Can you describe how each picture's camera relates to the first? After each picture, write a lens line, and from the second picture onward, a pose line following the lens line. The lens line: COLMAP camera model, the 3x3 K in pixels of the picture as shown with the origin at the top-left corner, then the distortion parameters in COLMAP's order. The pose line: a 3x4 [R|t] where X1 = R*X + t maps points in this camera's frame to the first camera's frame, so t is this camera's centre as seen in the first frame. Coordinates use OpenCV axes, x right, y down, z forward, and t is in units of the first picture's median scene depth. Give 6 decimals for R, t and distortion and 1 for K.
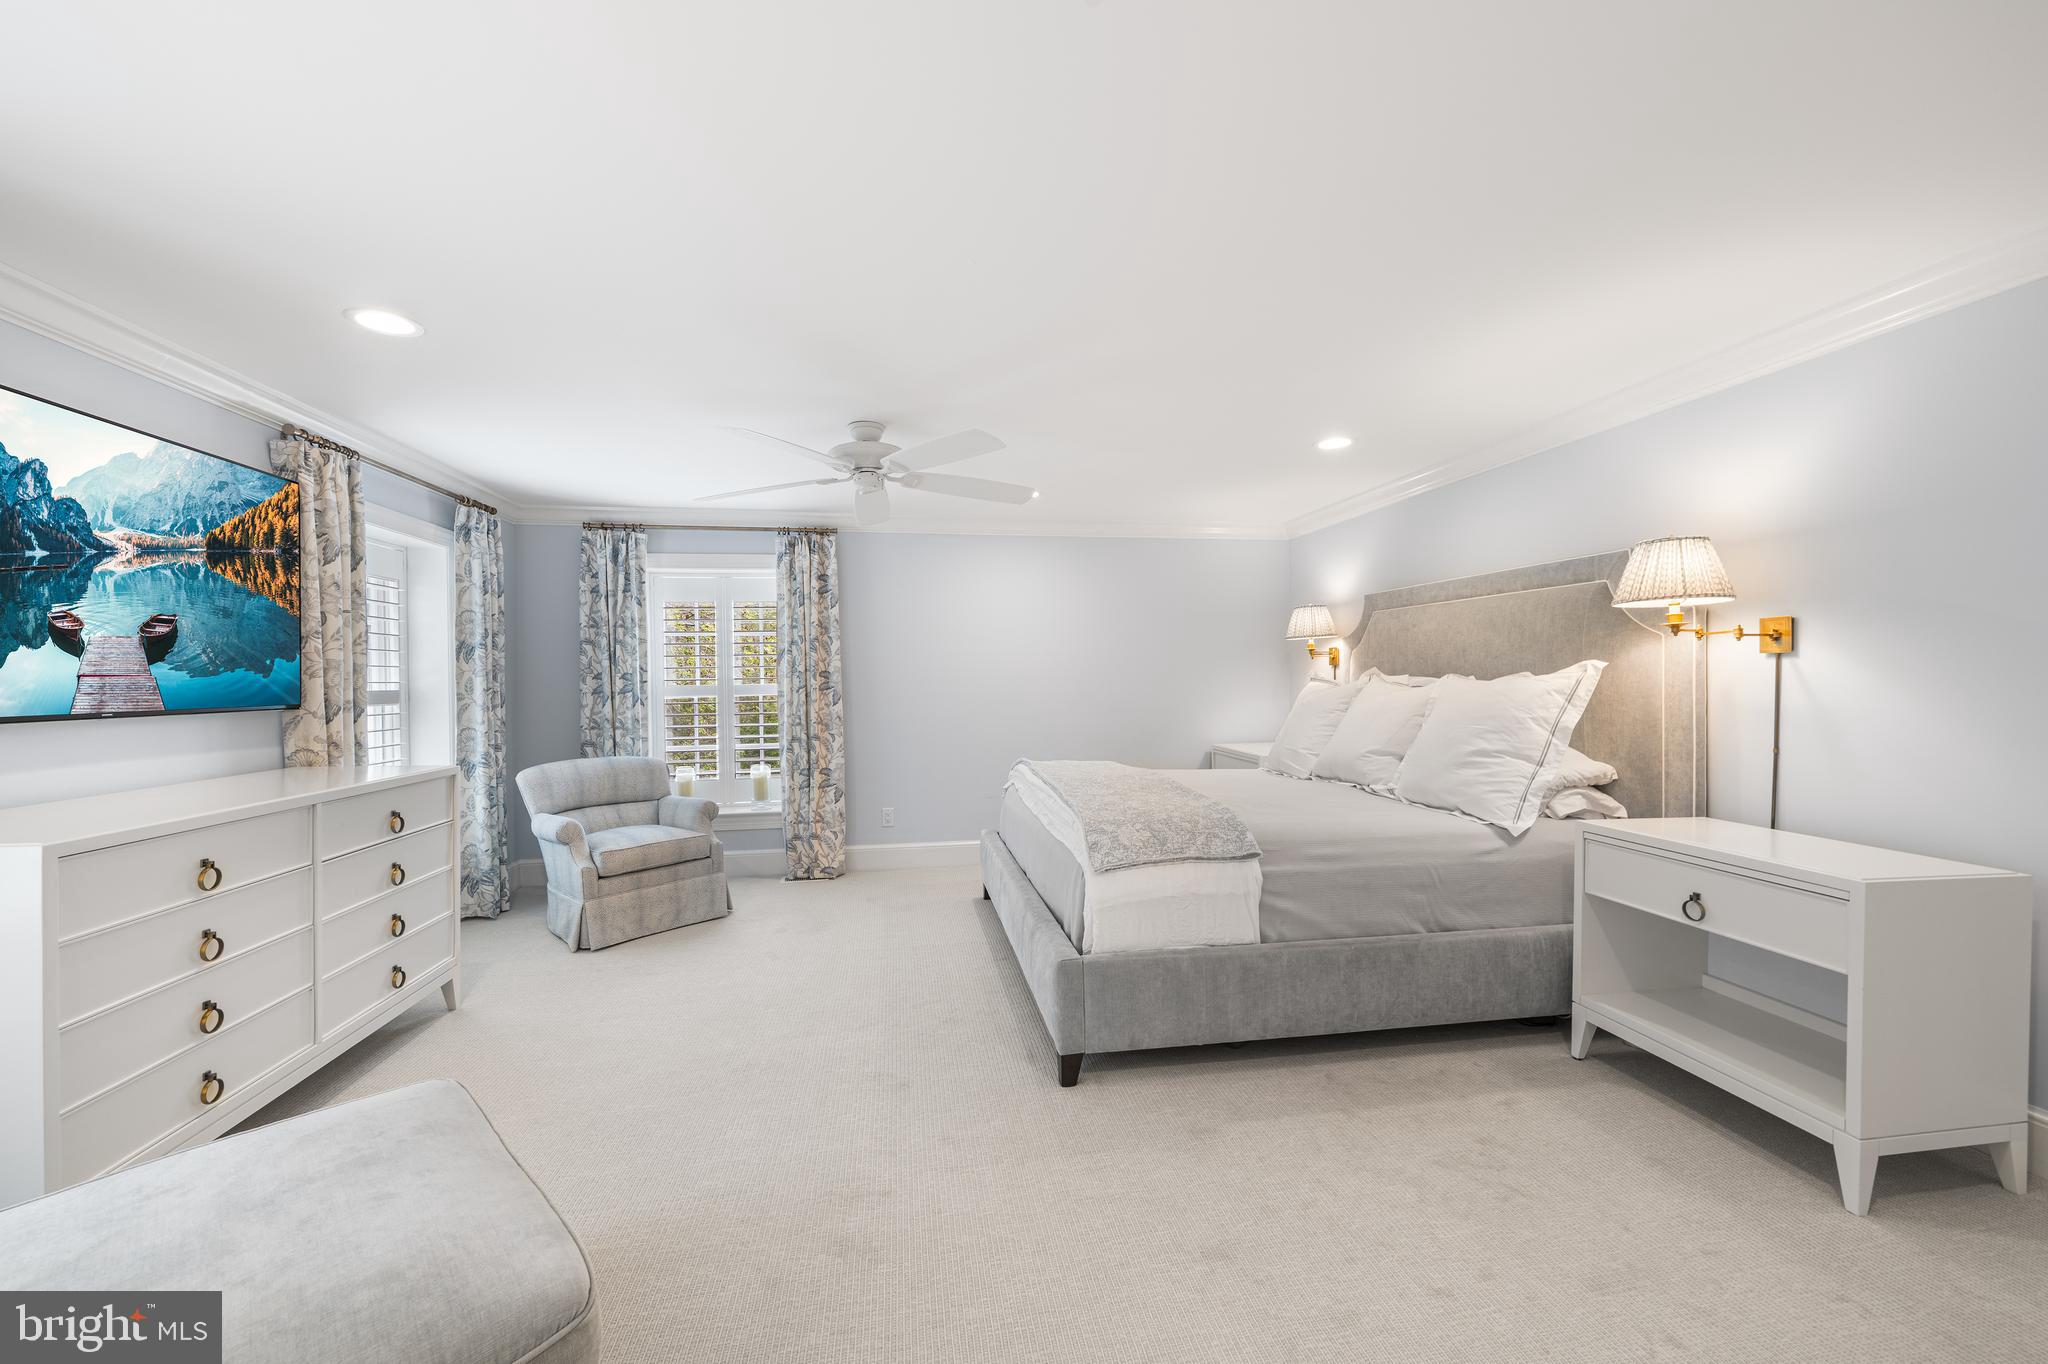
lens RADIAL K [[765.6, 0, 1024.2], [0, 765.6, 684.5], [0, 0, 1]] dist [-0.002324, 0.000352]
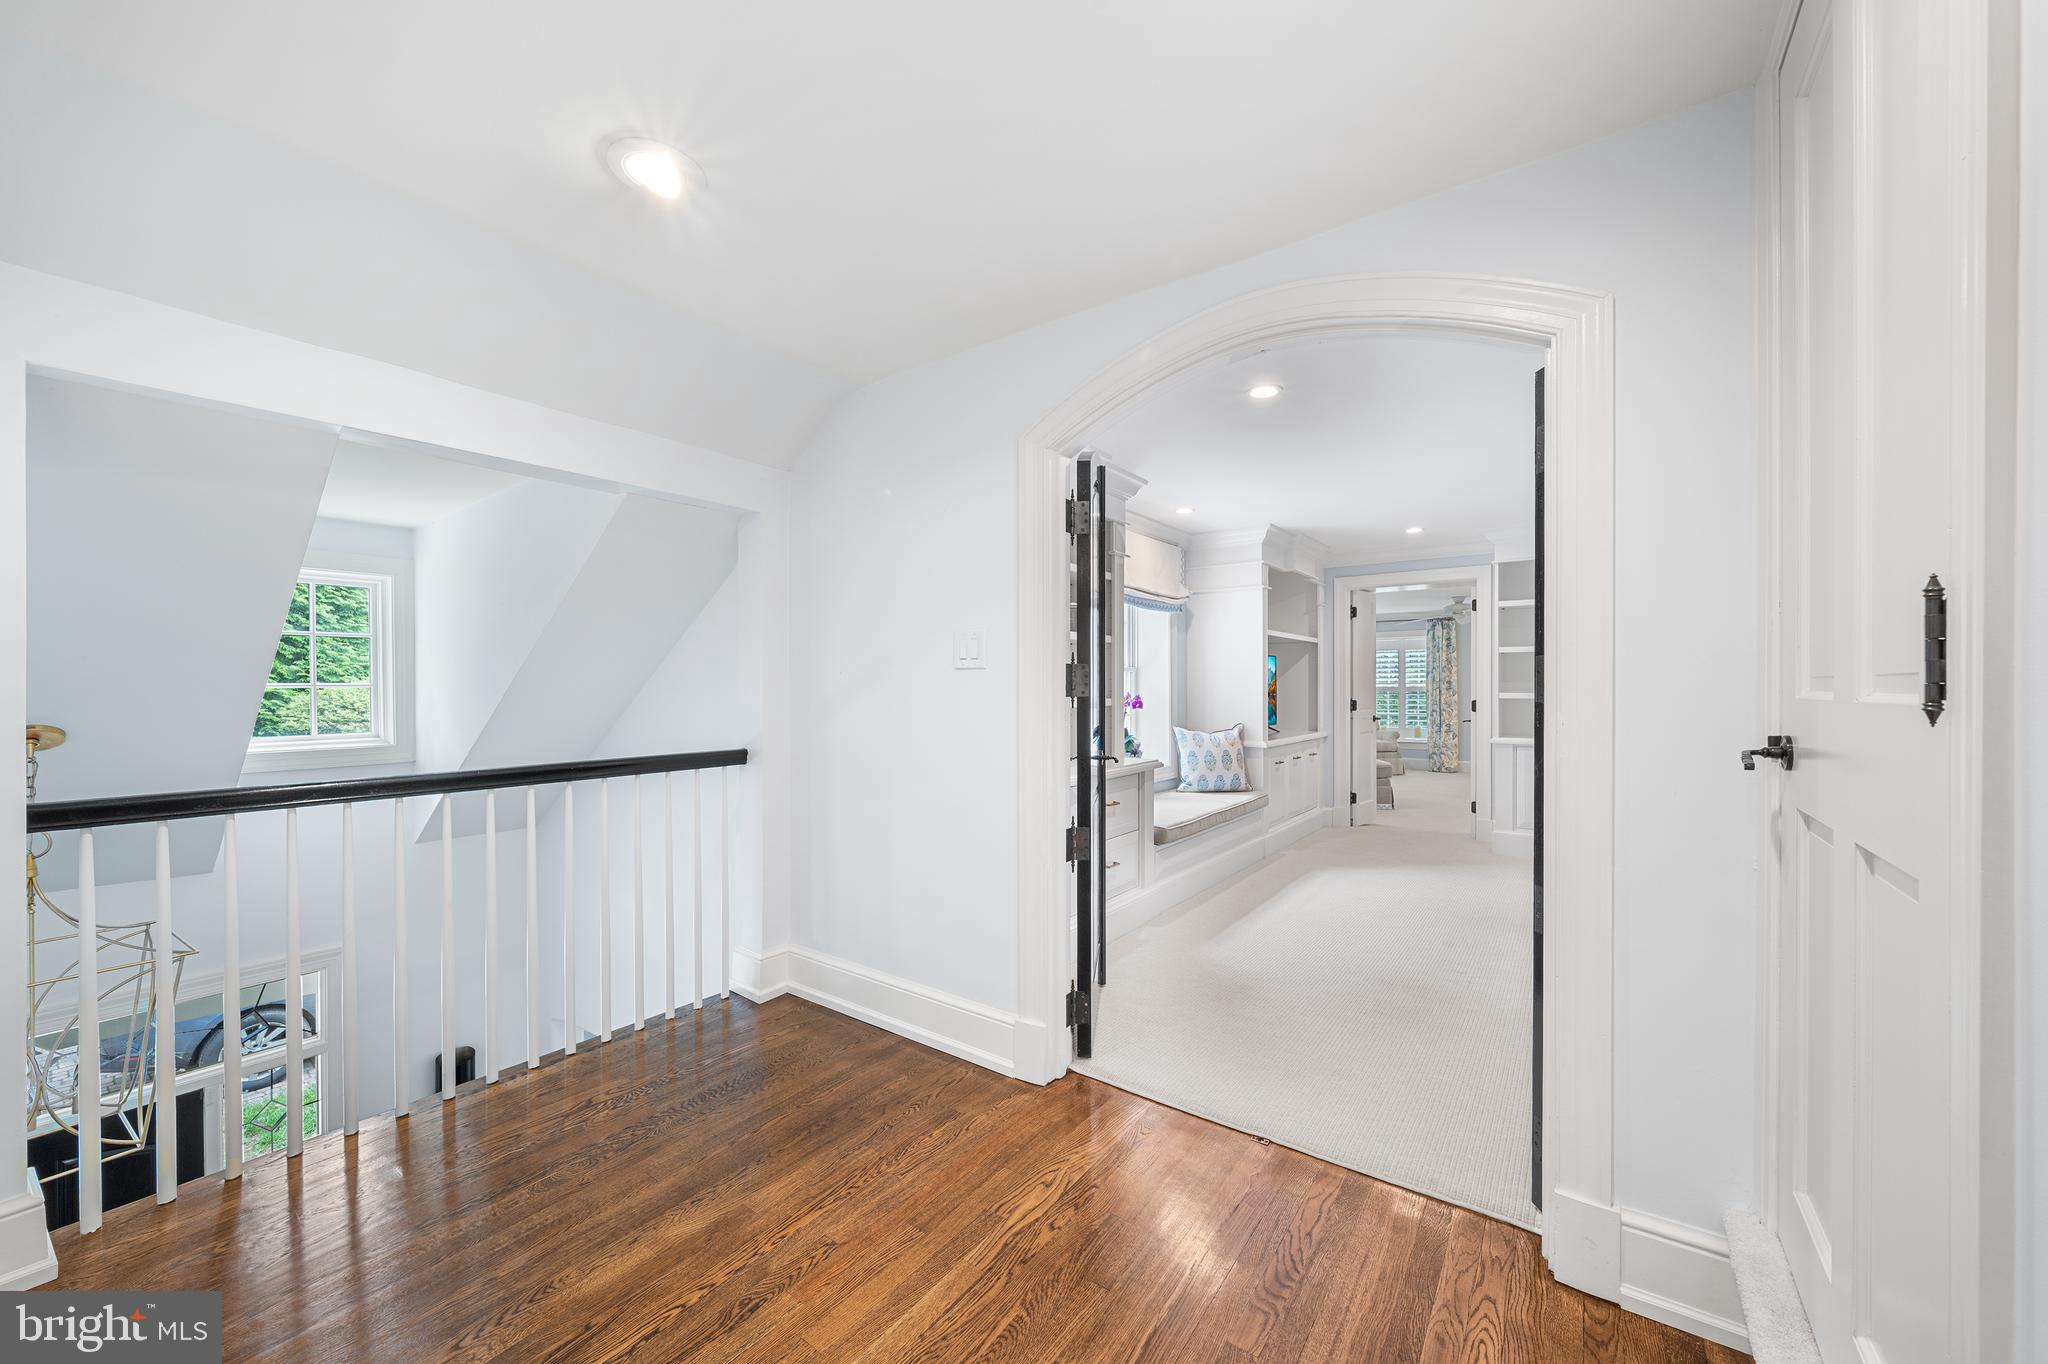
lens RADIAL K [[765.6, 0, 1018.5], [0, 765.6, 687.1], [0, 0, 1]] dist [-0.002324, 0.000352]
pose [[0.687419, 0.011539, -0.726169, 0.596734], [-0.014448, 0.999893, 0.002212, 0.016376], [0.726117, 0.008971, 0.687513, -1.736695]]
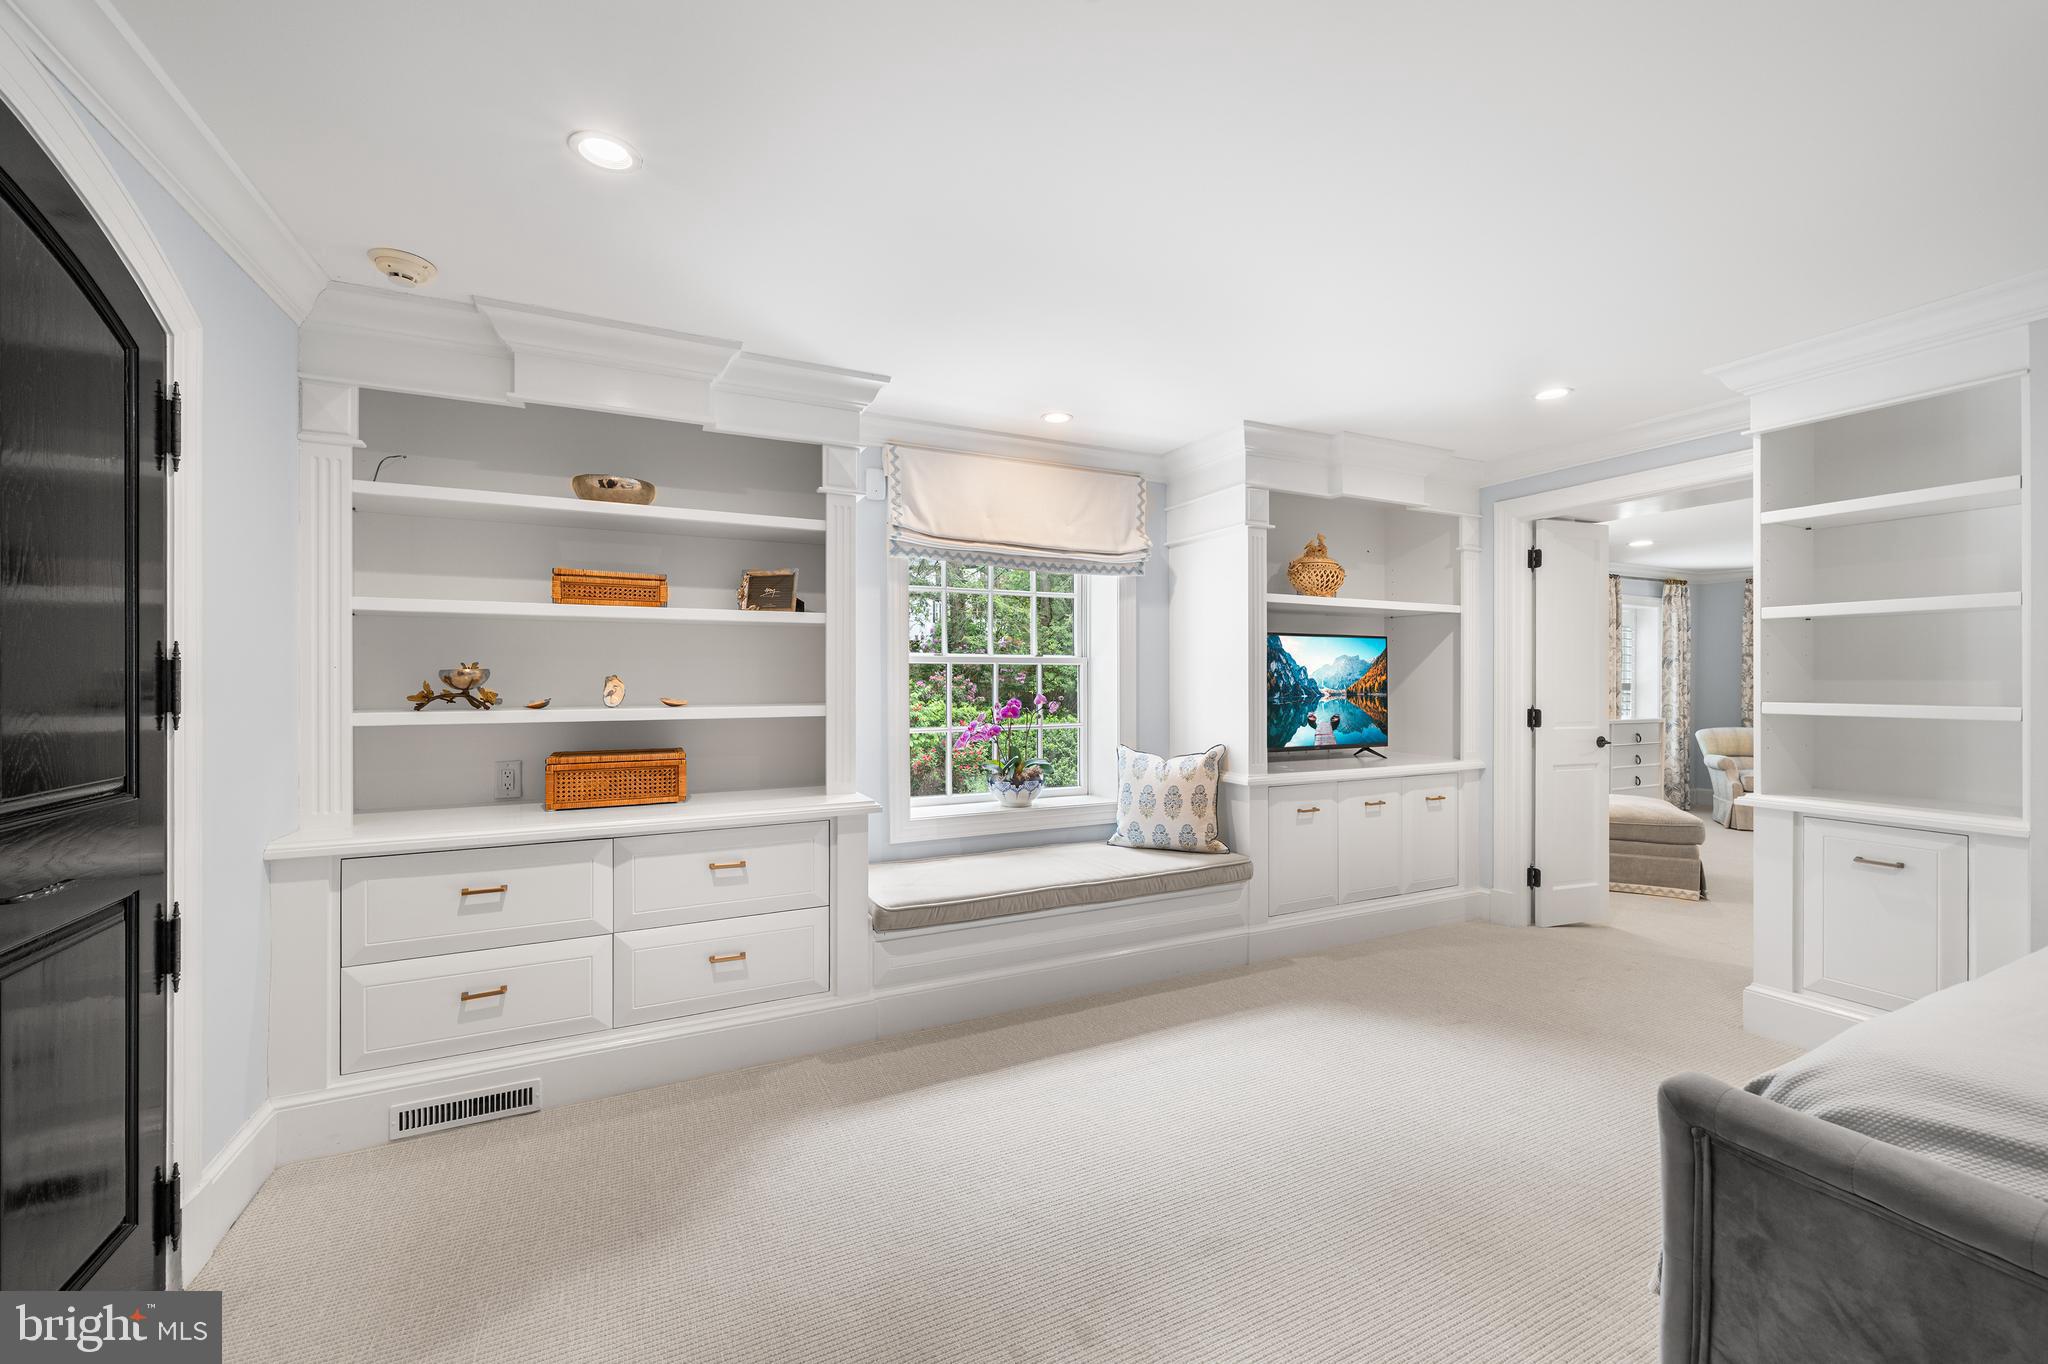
lens RADIAL K [[787.2, 0, 1035.4], [0, 787.2, 680.0], [0, 0, 1]] dist [0.000859, -0.000040]
pose [[0.268501, 0.010939, -0.963217, 0.676569], [-0.012484, 0.999891, 0.007876, 0.001290], [0.963199, 0.009910, 0.268608, -0.958419]]
